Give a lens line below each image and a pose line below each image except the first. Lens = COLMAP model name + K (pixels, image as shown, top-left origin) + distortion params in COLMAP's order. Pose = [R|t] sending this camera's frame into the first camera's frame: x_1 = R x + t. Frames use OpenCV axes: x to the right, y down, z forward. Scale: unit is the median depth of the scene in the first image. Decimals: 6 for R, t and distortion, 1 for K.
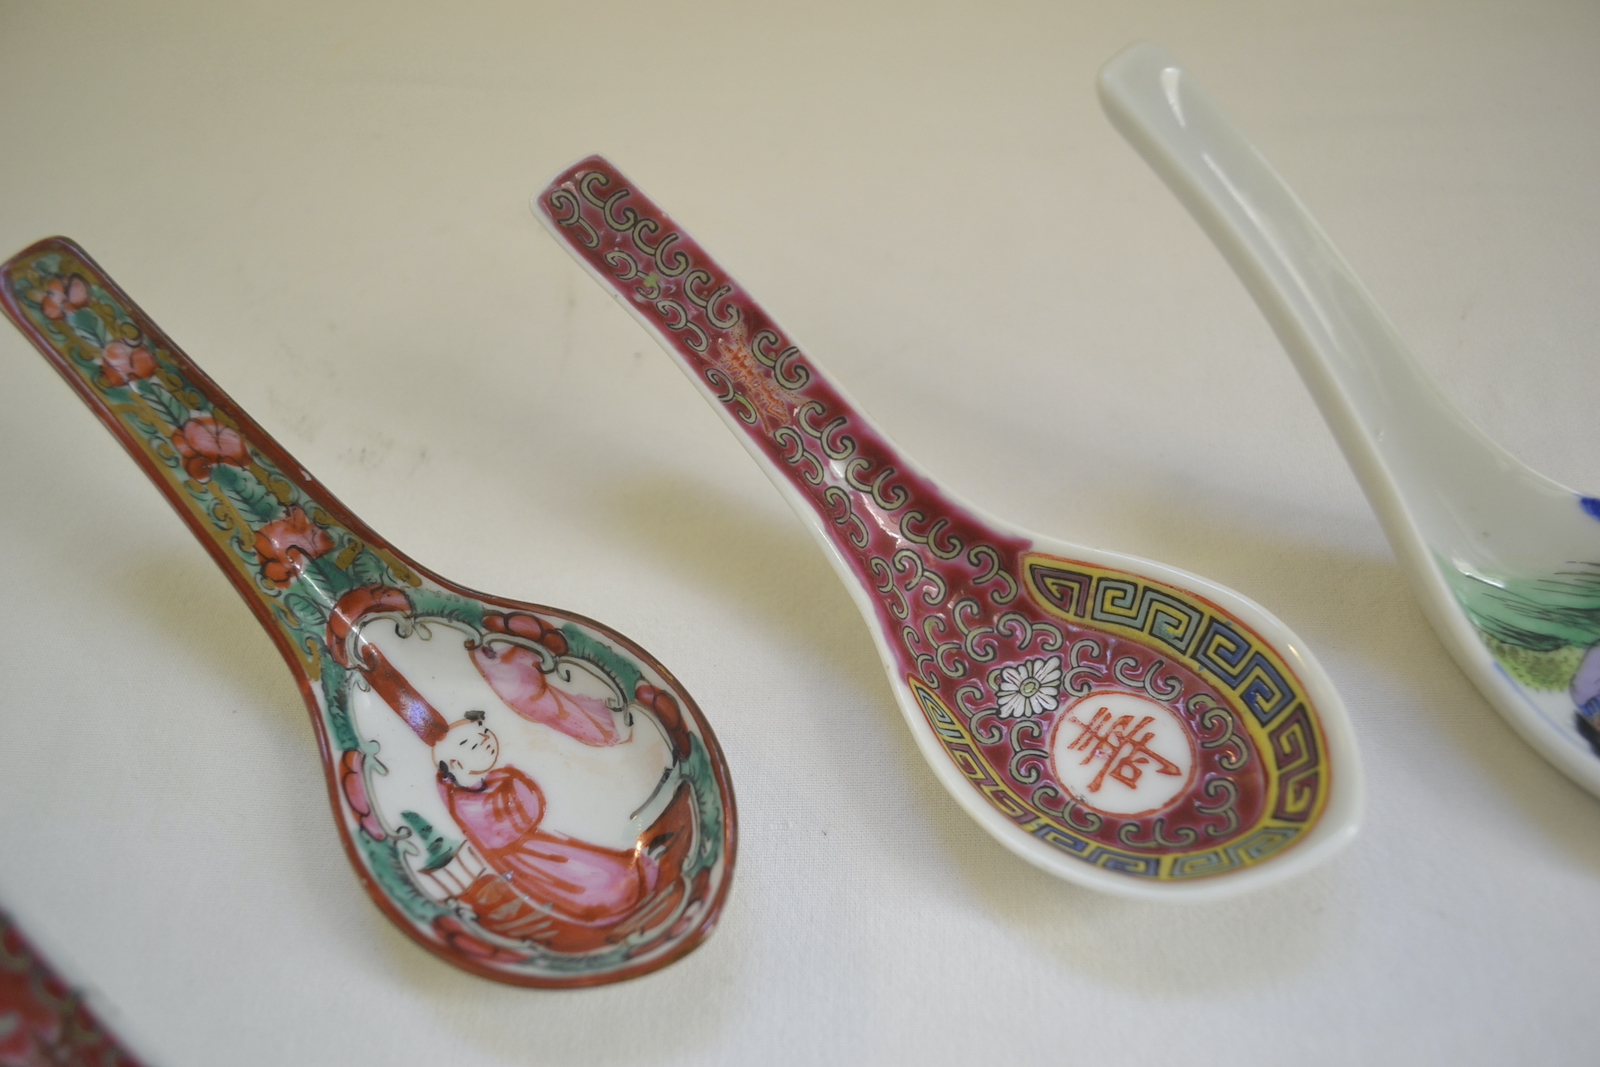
lens RADIAL K [[1243.8, 0, 802.9], [0, 1243.8, 571.1], [0, 0, 1]] dist [-0.087866, 0.003419]
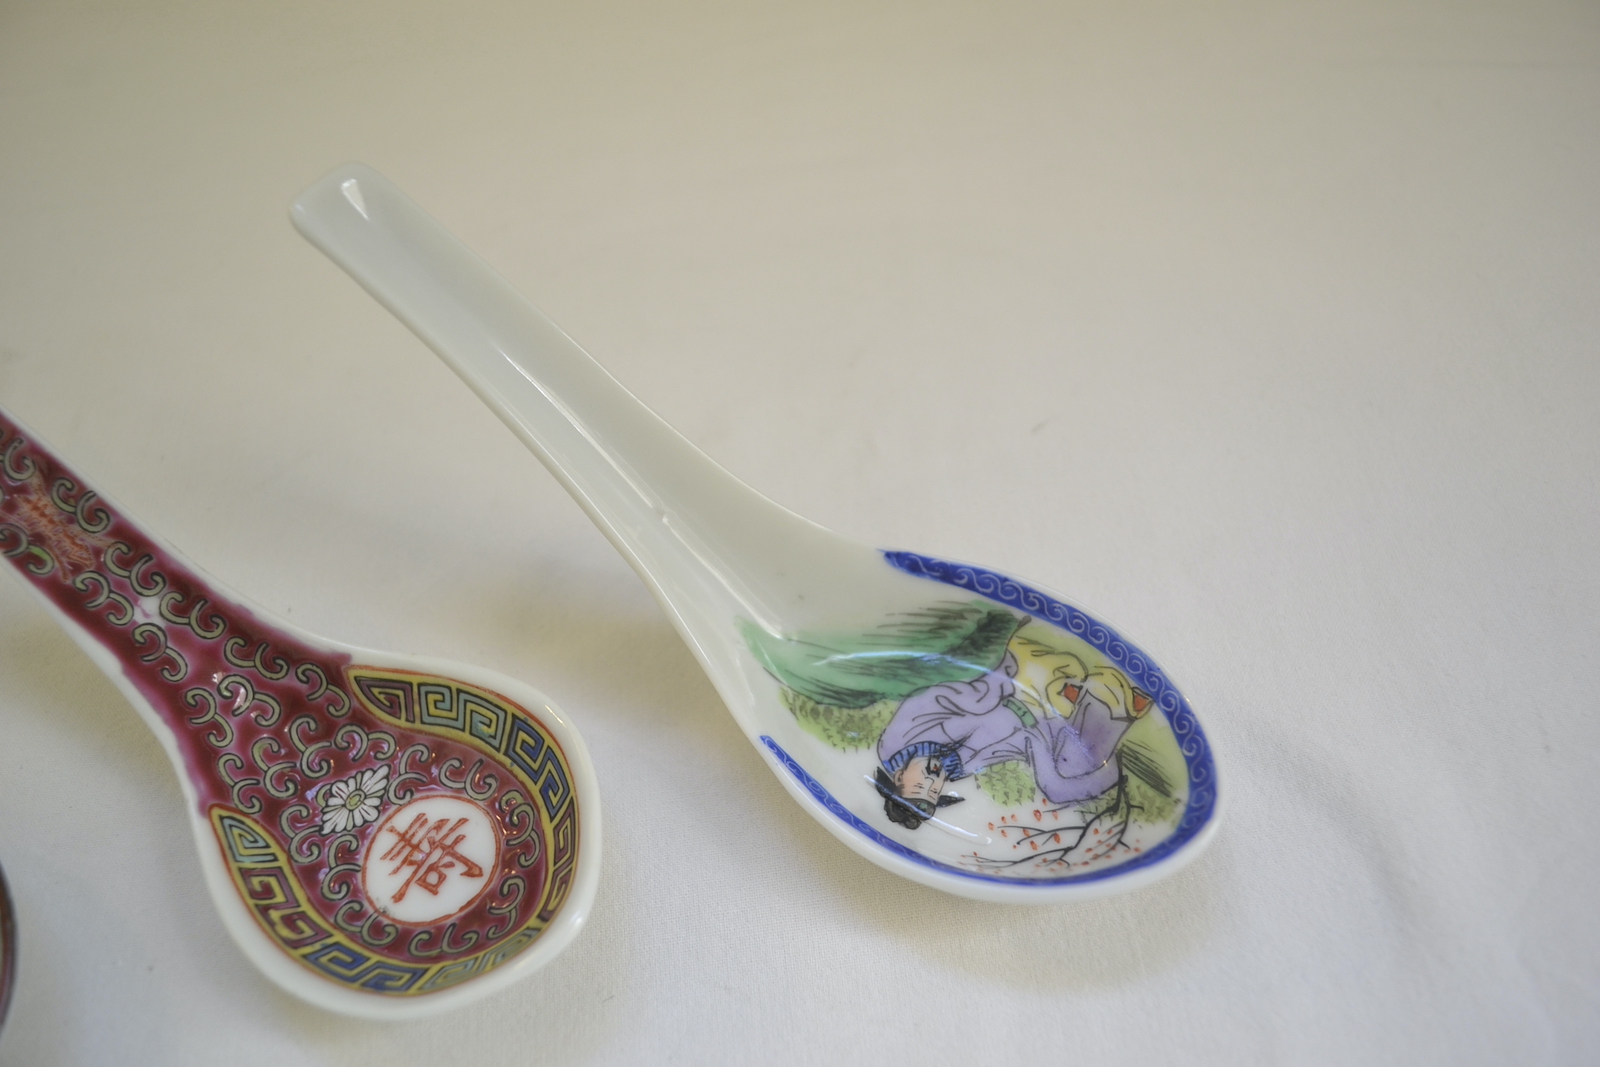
lens RADIAL K [[1243.8, 0, 802.9], [0, 1243.8, 571.1], [0, 0, 1]] dist [-0.087866, 0.003419]
pose [[0.988655, -0.109310, 0.103018, 0.469521], [0.109759, 0.993957, 0.001314, -0.054399], [-0.102539, 0.010008, 0.994679, -0.039580]]
